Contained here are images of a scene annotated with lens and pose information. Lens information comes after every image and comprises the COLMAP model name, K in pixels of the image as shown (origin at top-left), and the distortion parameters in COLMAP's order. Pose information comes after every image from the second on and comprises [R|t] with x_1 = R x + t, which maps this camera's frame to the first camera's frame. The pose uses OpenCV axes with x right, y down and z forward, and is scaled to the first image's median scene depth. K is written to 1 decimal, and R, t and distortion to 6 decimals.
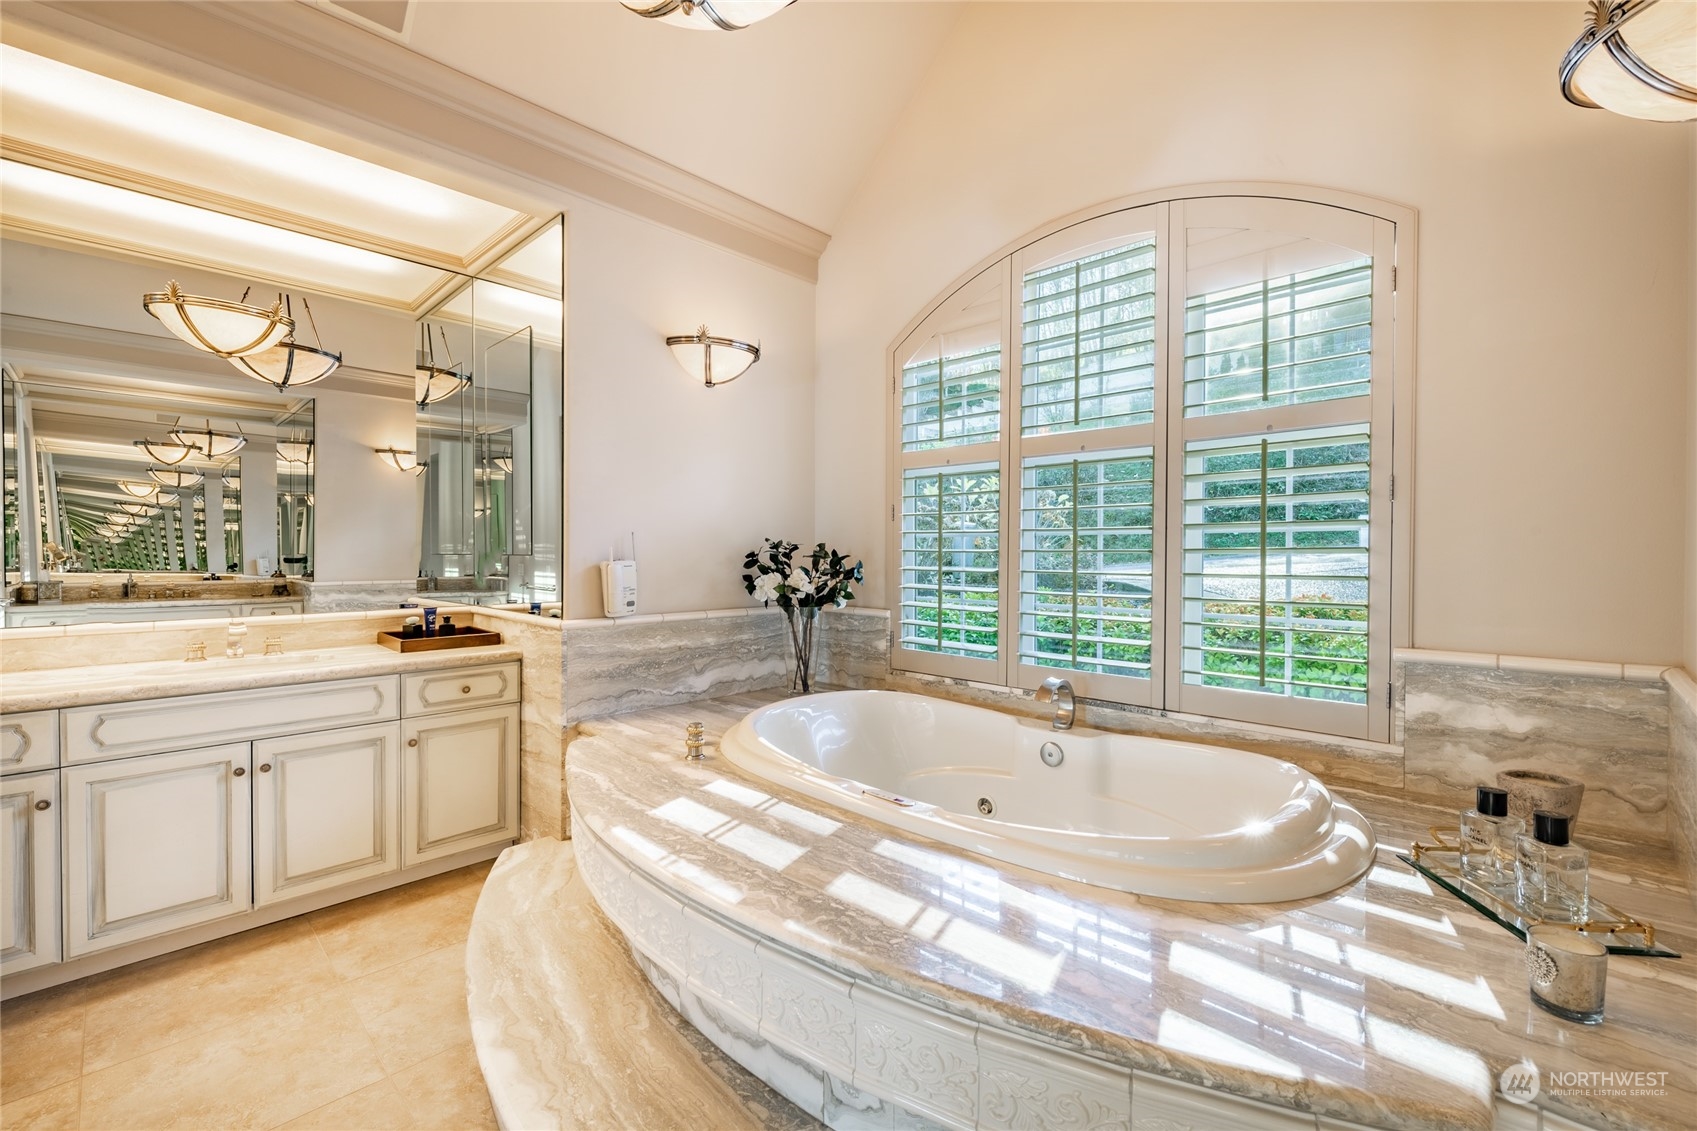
lens RADIAL K [[716.9, 0, 849.0], [0, 716.9, 564.0], [0, 0, 1]] dist [-0.000392, 0.000064]
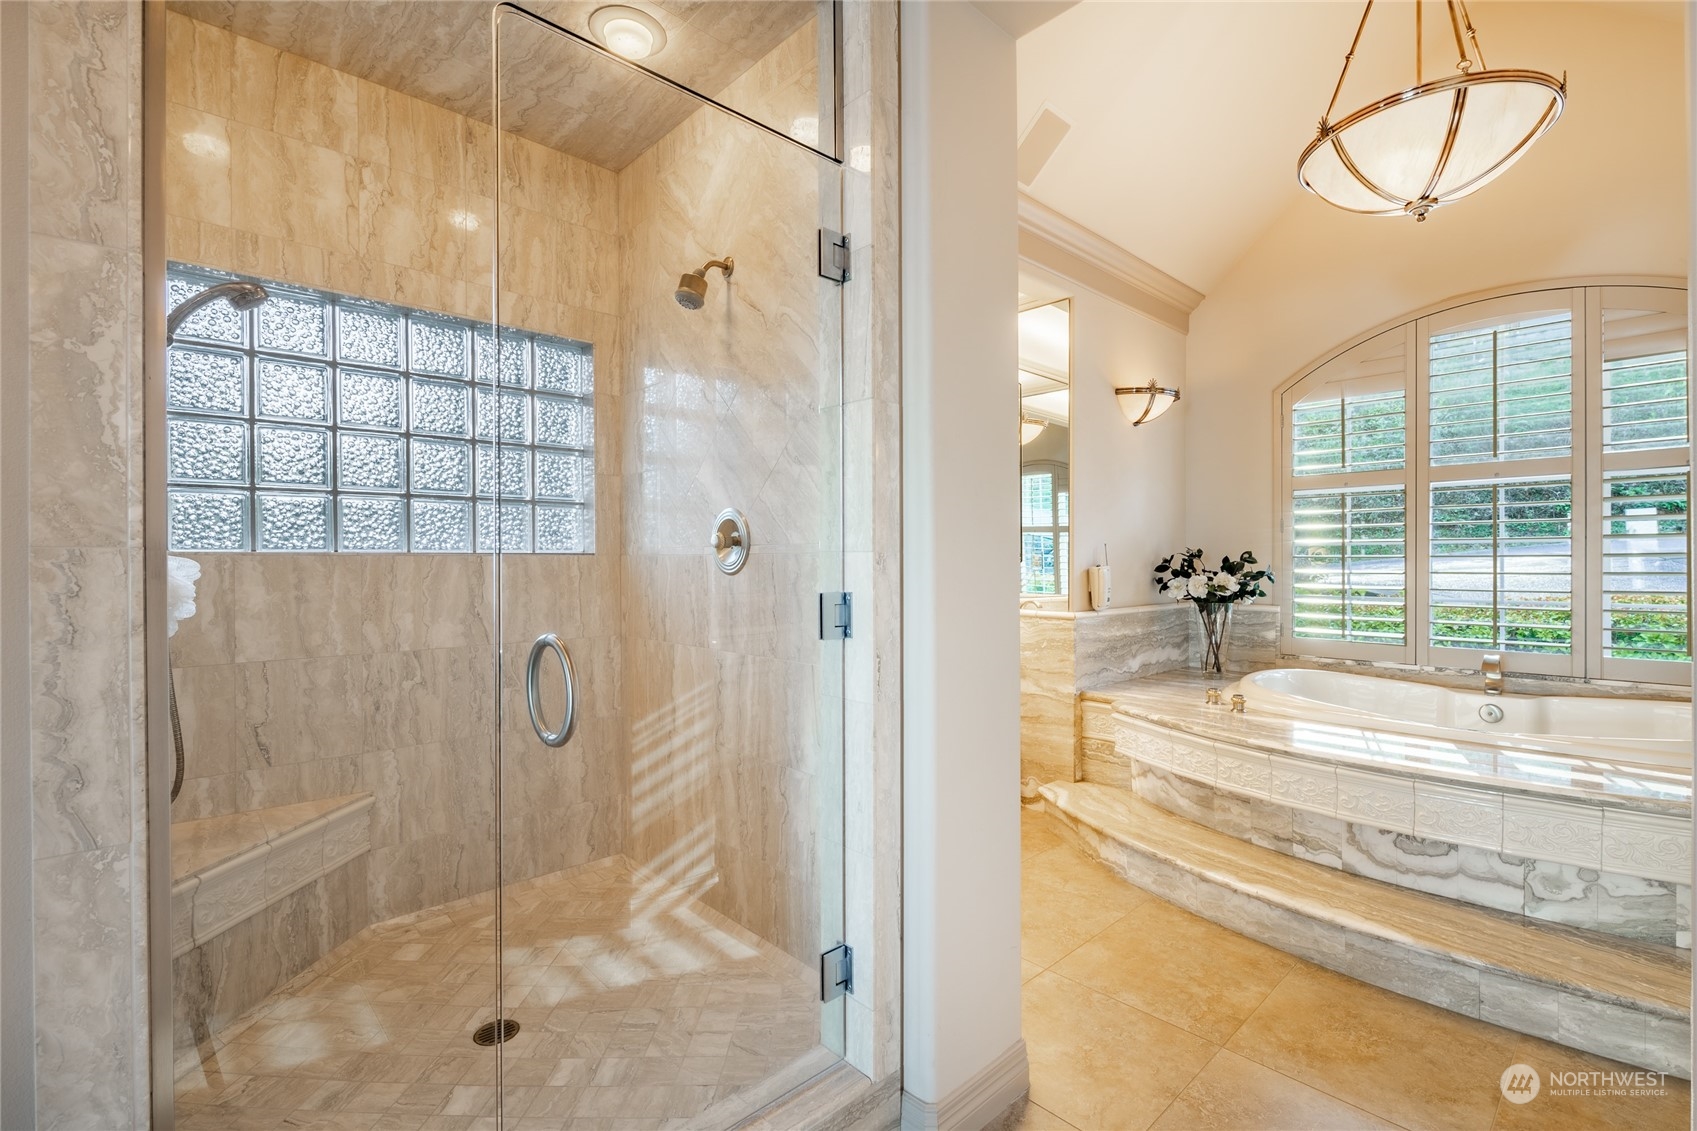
lens RADIAL K [[750.4, 0, 860.9], [0, 750.4, 566.8], [0, 0, 1]] dist [-0.003734, -0.000877]
pose [[0.998685, -0.005578, -0.050955, -0.651273], [0.005231, 0.999962, -0.006939, 0.003273], [0.050992, 0.006663, 0.998677, -0.340594]]
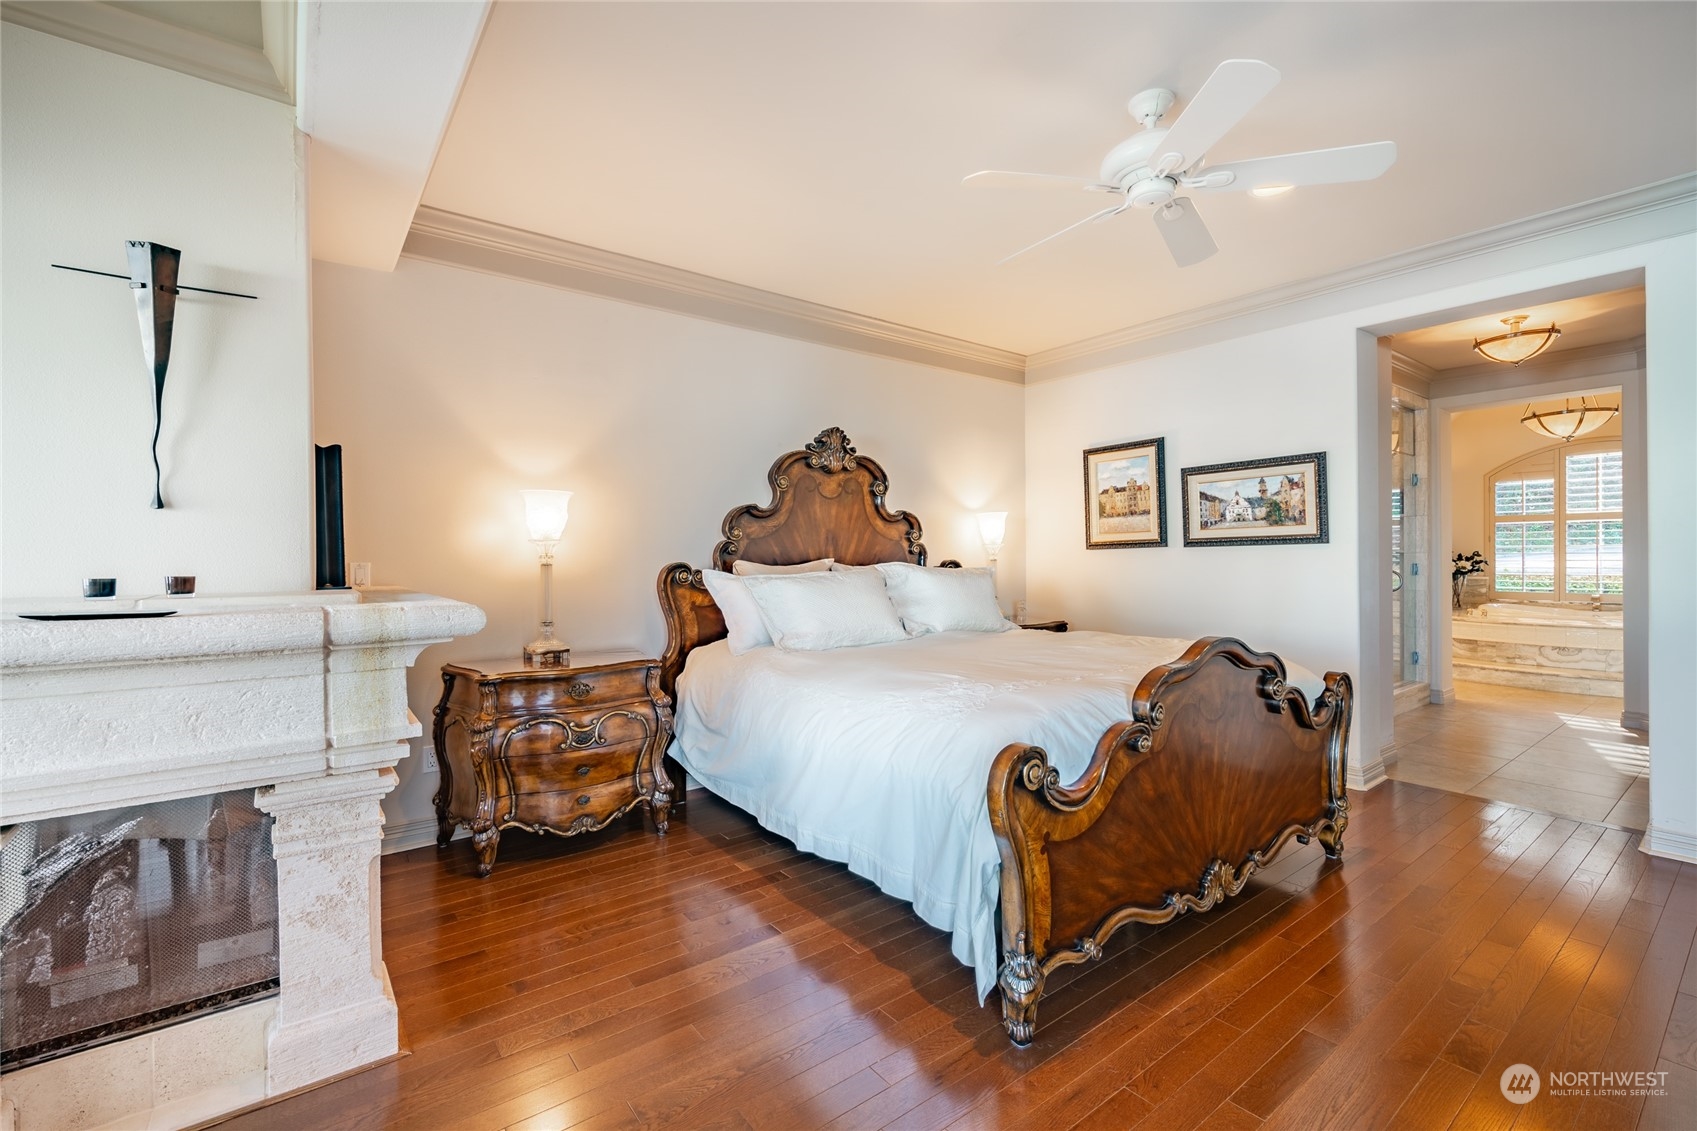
lens RADIAL K [[750.4, 0, 838.2], [0, 750.4, 558.6], [0, 0, 1]] dist [-0.003734, -0.000877]
pose [[0.988402, -0.004974, -0.151781, -2.059628], [0.003917, 0.999966, -0.007262, 0.011060], [0.151812, 0.006583, 0.988387, -2.256047]]
